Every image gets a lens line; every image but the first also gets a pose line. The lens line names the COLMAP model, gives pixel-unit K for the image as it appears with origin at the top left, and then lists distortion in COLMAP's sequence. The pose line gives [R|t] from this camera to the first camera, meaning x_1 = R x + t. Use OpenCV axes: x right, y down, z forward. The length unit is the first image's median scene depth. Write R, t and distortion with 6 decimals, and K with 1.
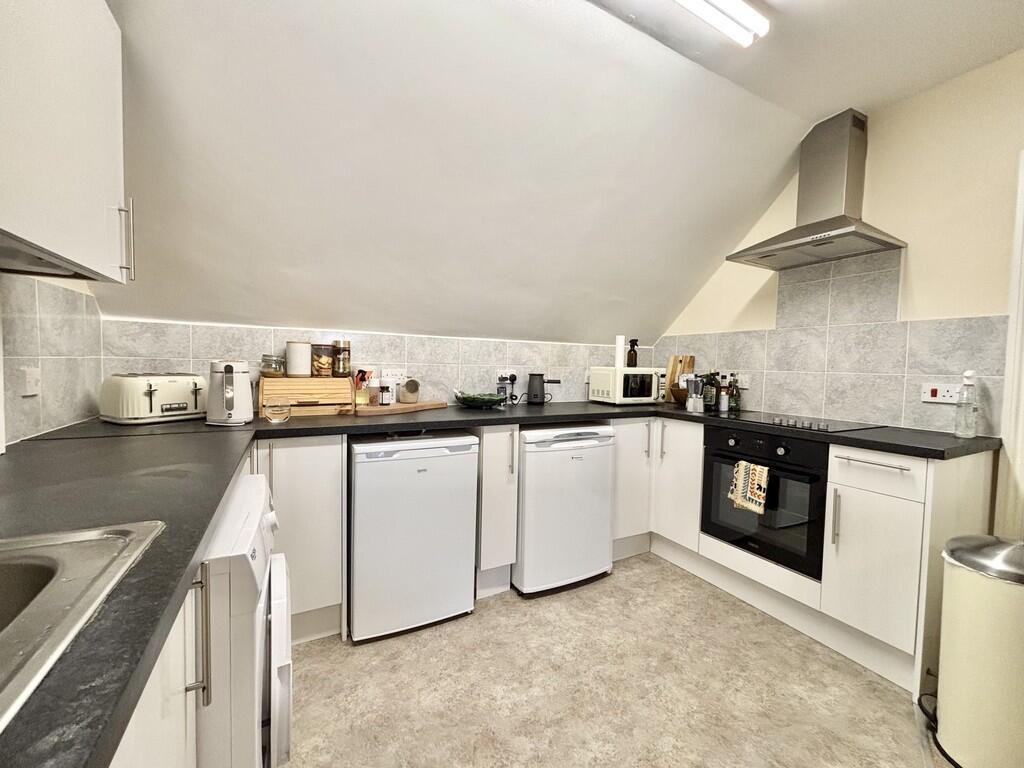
lens RADIAL K [[414.2, 0, 513.8], [0, 414.2, 384.0], [0, 0, 1]] dist [-0.001219, 0.000307]
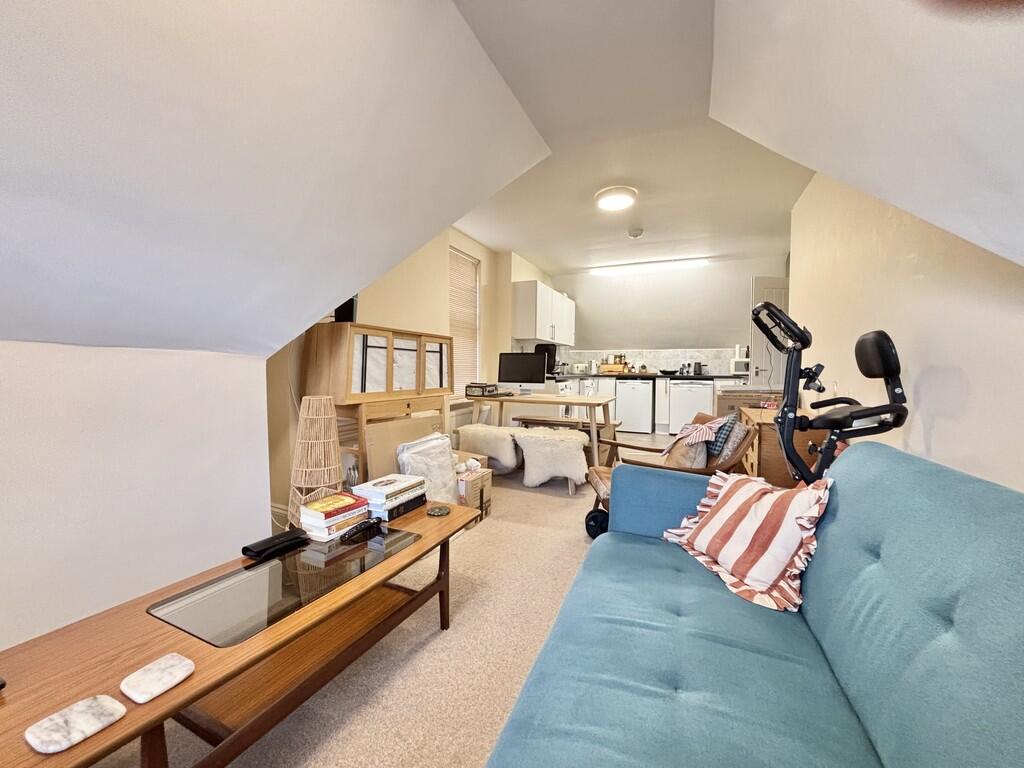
lens RADIAL K [[414.2, 0, 508.7], [0, 414.2, 383.1], [0, 0, 1]] dist [-0.001219, 0.000307]
pose [[0.601730, 0.005045, -0.798684, 1.717826], [-0.029722, 0.999429, -0.016079, 0.217529], [0.798147, 0.033414, 0.601536, -1.749446]]
